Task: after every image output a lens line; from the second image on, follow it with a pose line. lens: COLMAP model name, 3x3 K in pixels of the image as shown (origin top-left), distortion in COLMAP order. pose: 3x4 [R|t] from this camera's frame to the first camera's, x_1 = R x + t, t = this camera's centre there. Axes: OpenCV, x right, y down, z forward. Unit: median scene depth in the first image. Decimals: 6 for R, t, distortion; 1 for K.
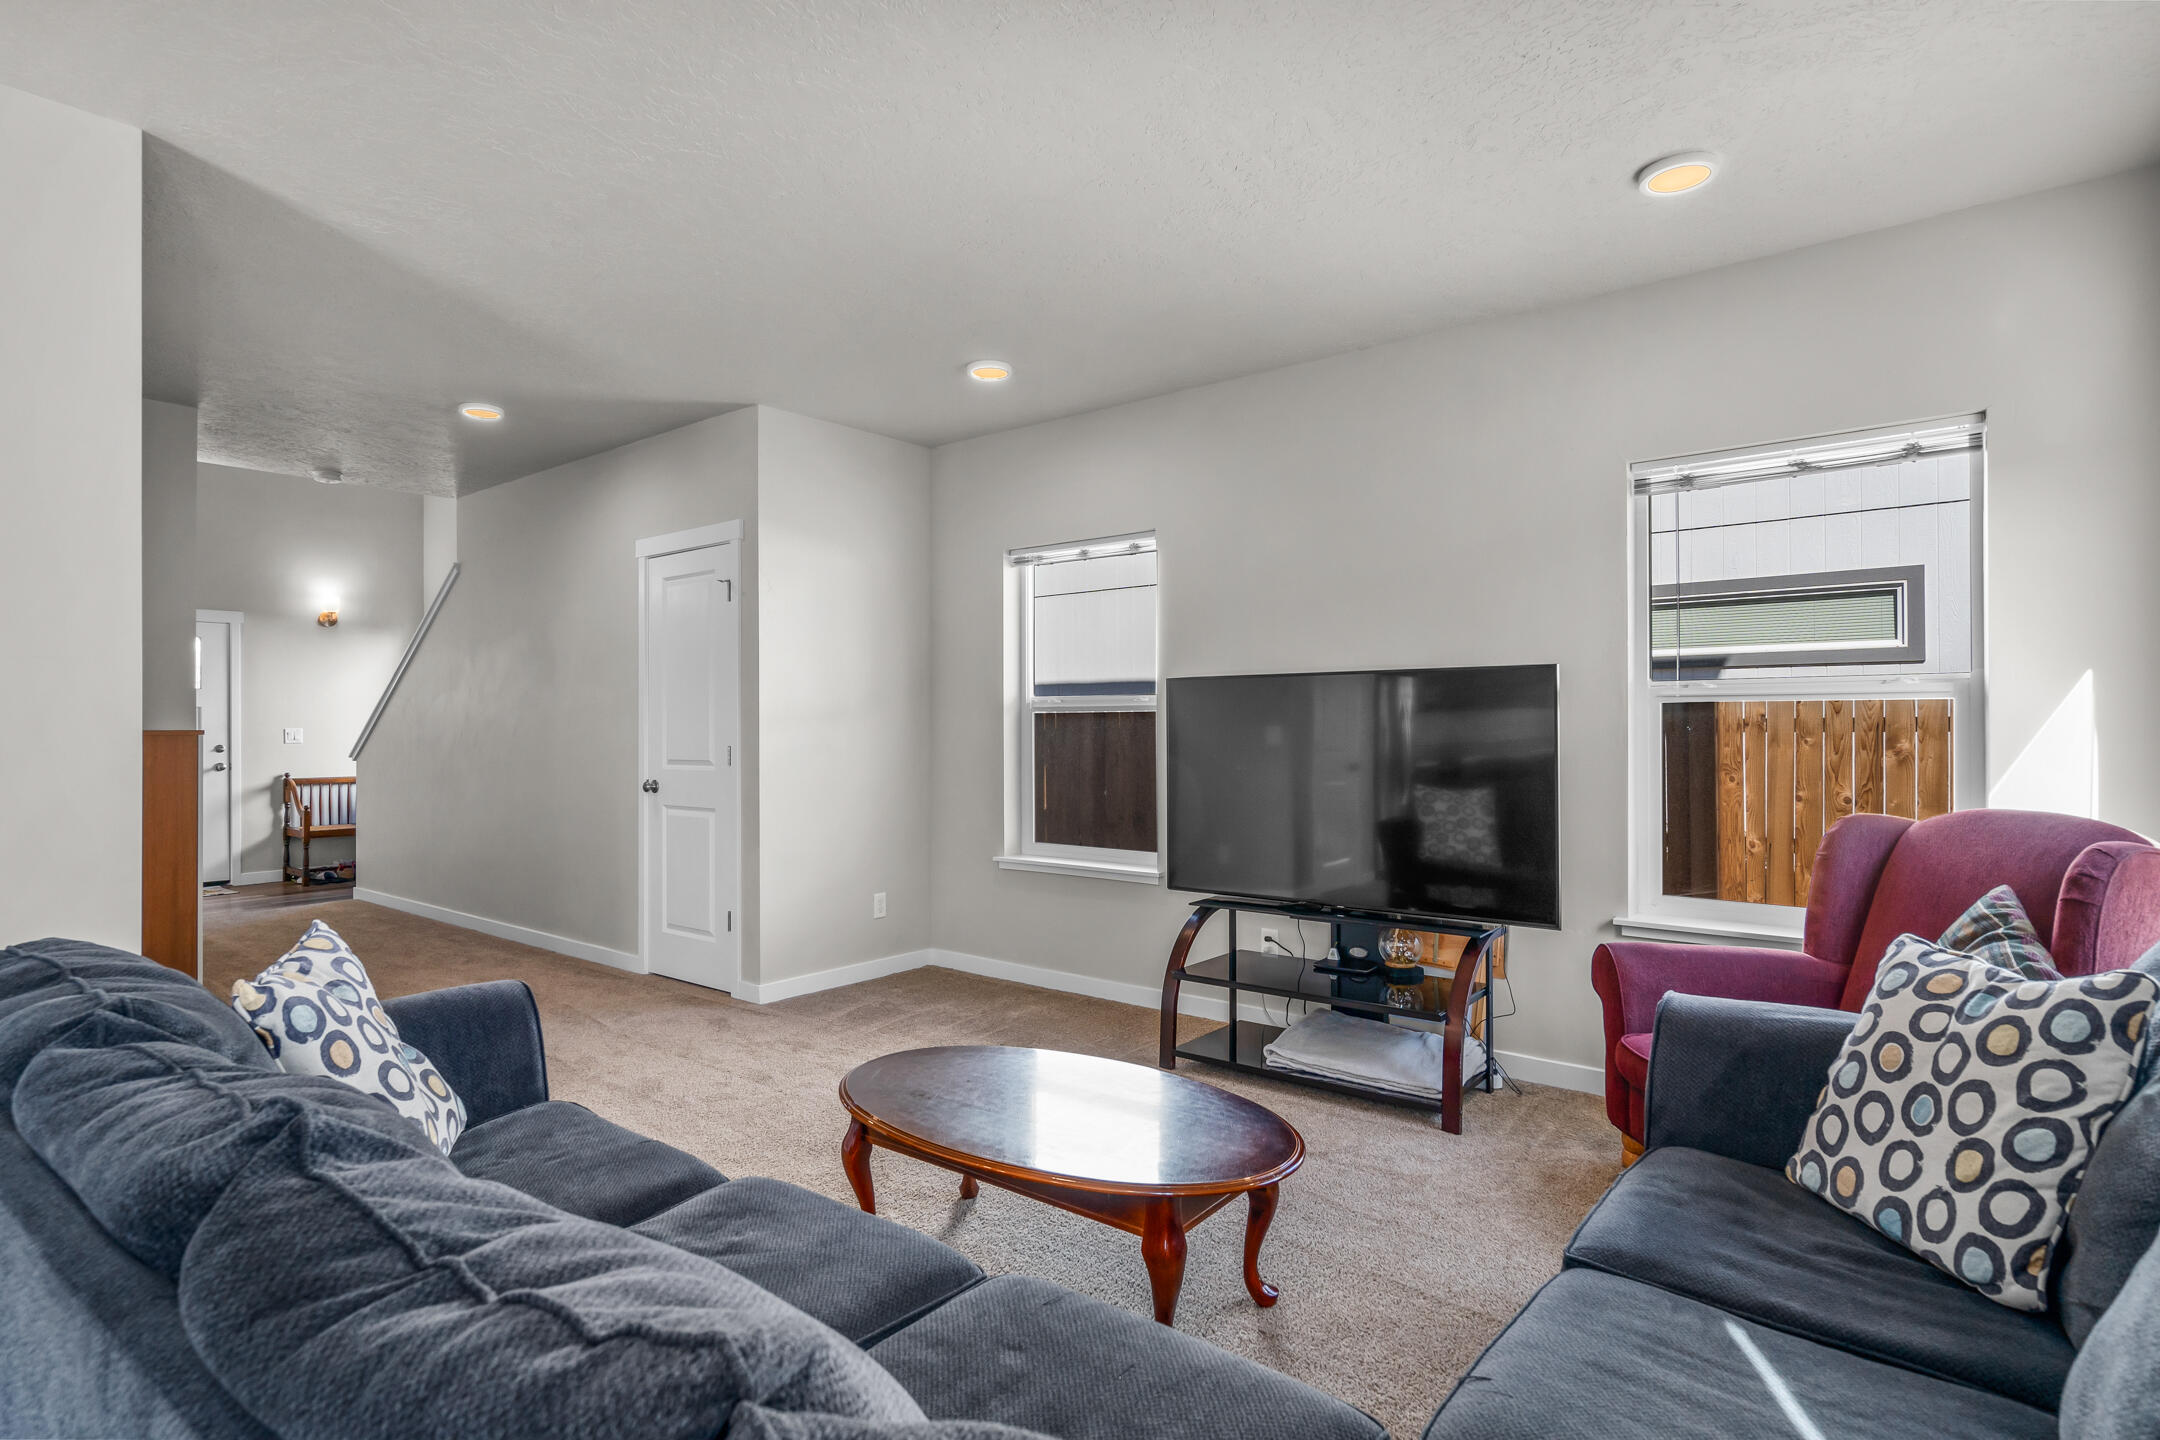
lens RADIAL K [[1097.5, 0, 1078.4], [0, 1097.5, 723.7], [0, 0, 1]] dist [0.009257, -0.002807]
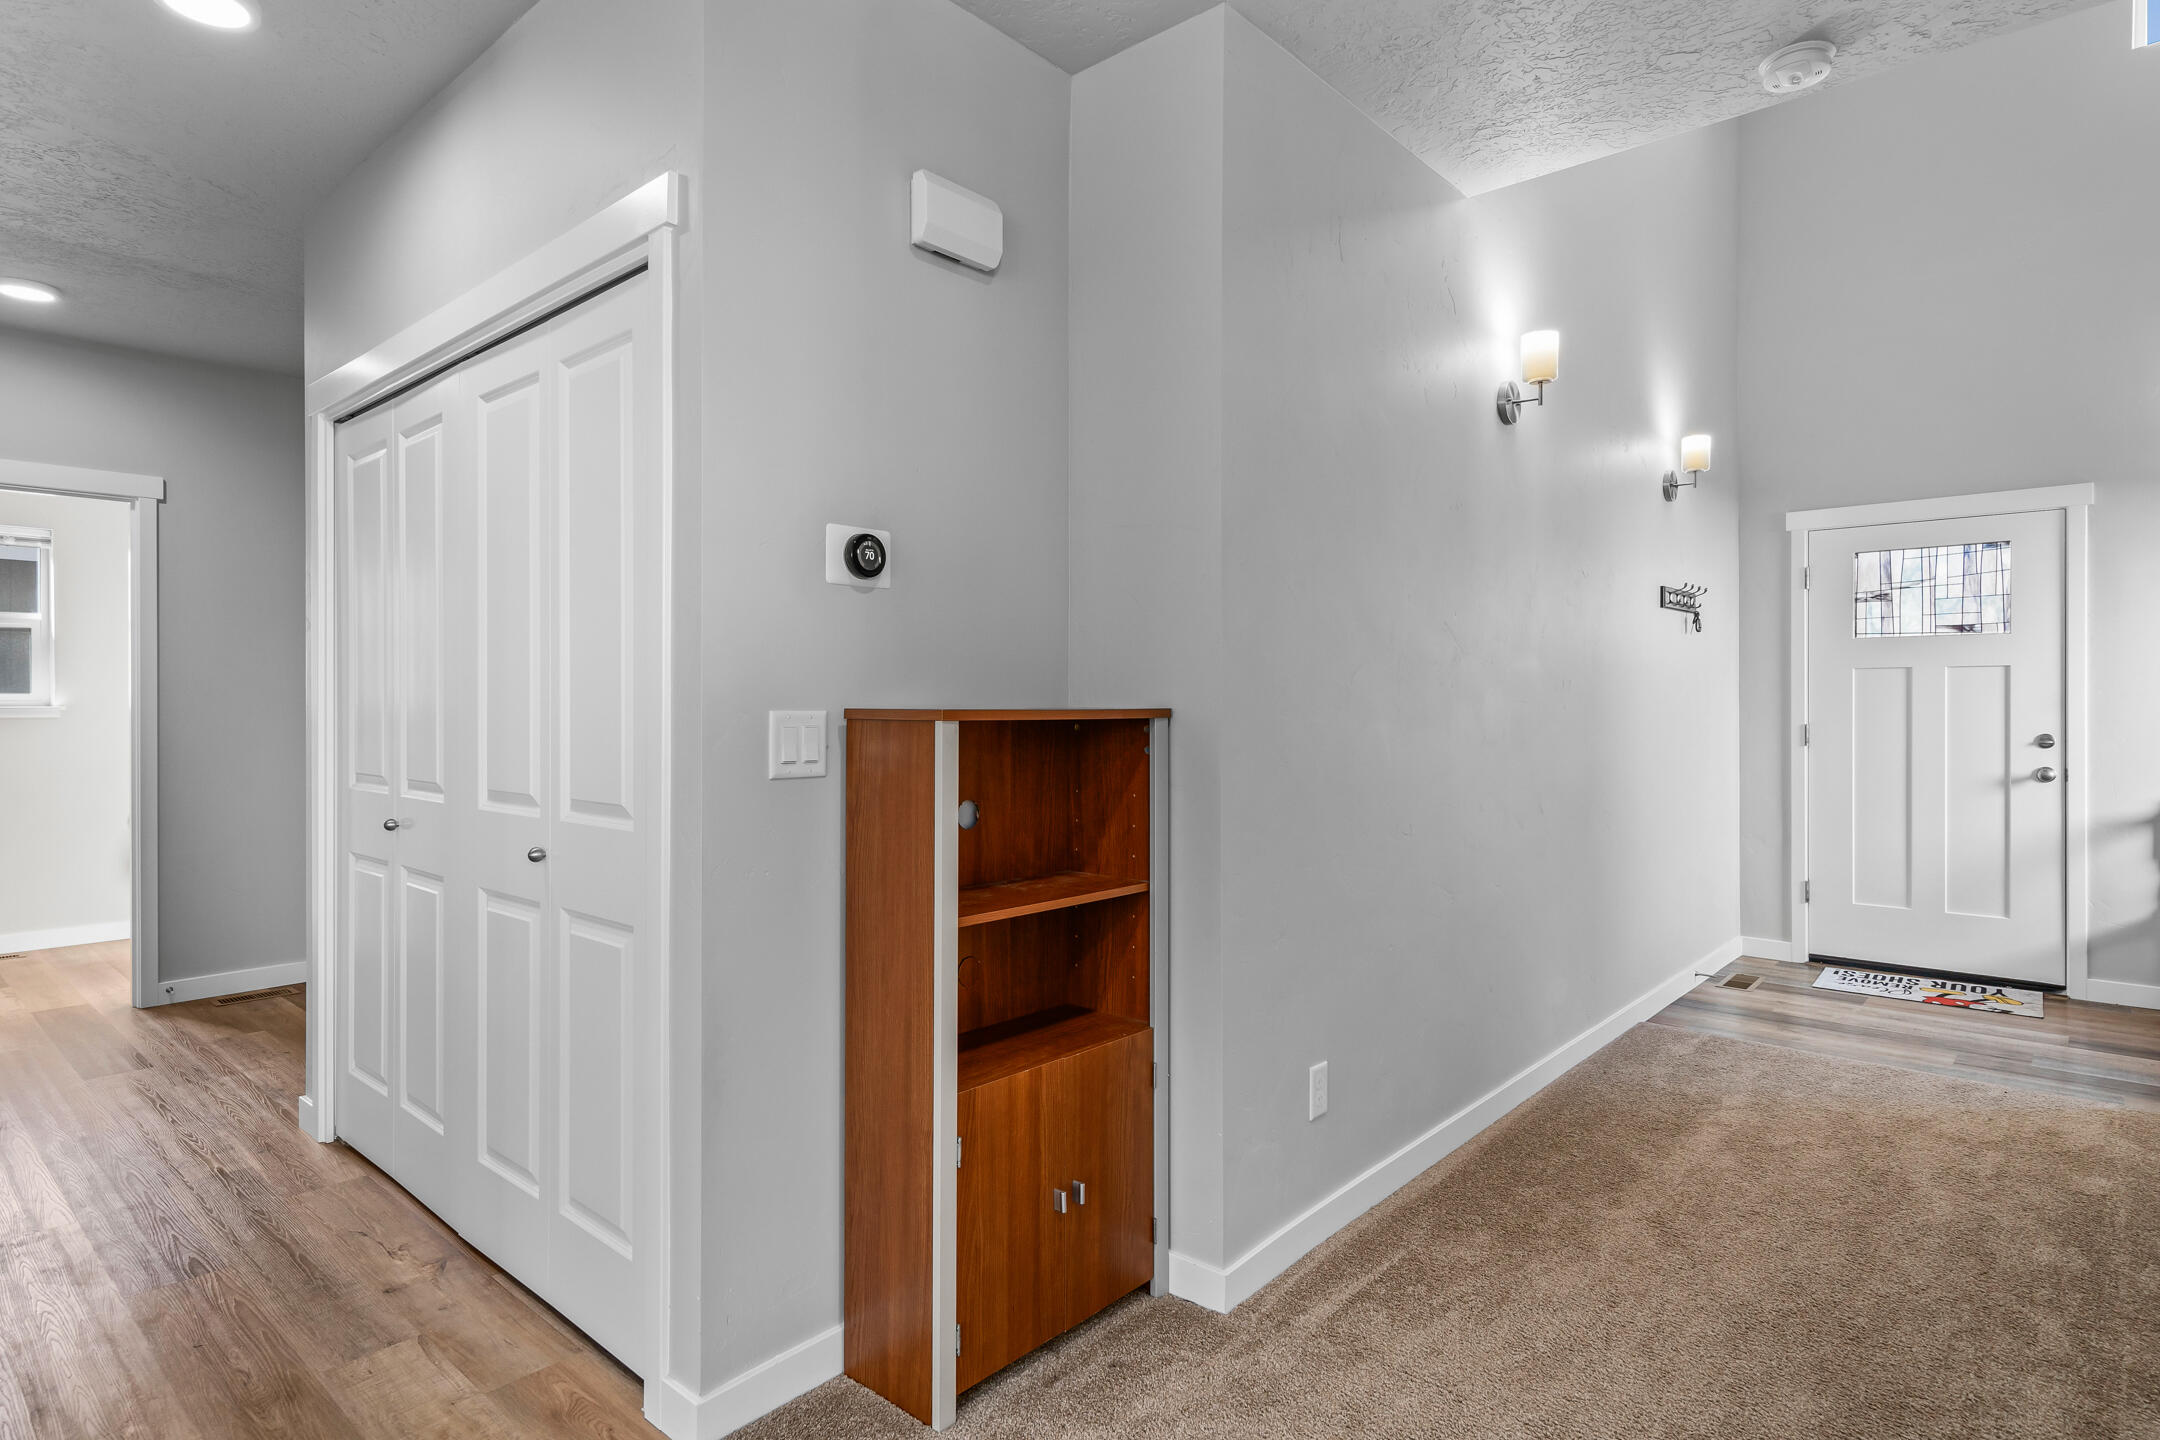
lens RADIAL K [[1097.5, 0, 1062.4], [0, 1097.5, 718.3], [0, 0, 1]] dist [0.009257, -0.002807]
pose [[-0.075750, 0.008040, -0.997094, -0.197110], [0.004025, 0.999962, 0.007757, 0.005050], [0.997119, -0.003425, -0.075780, 0.553717]]
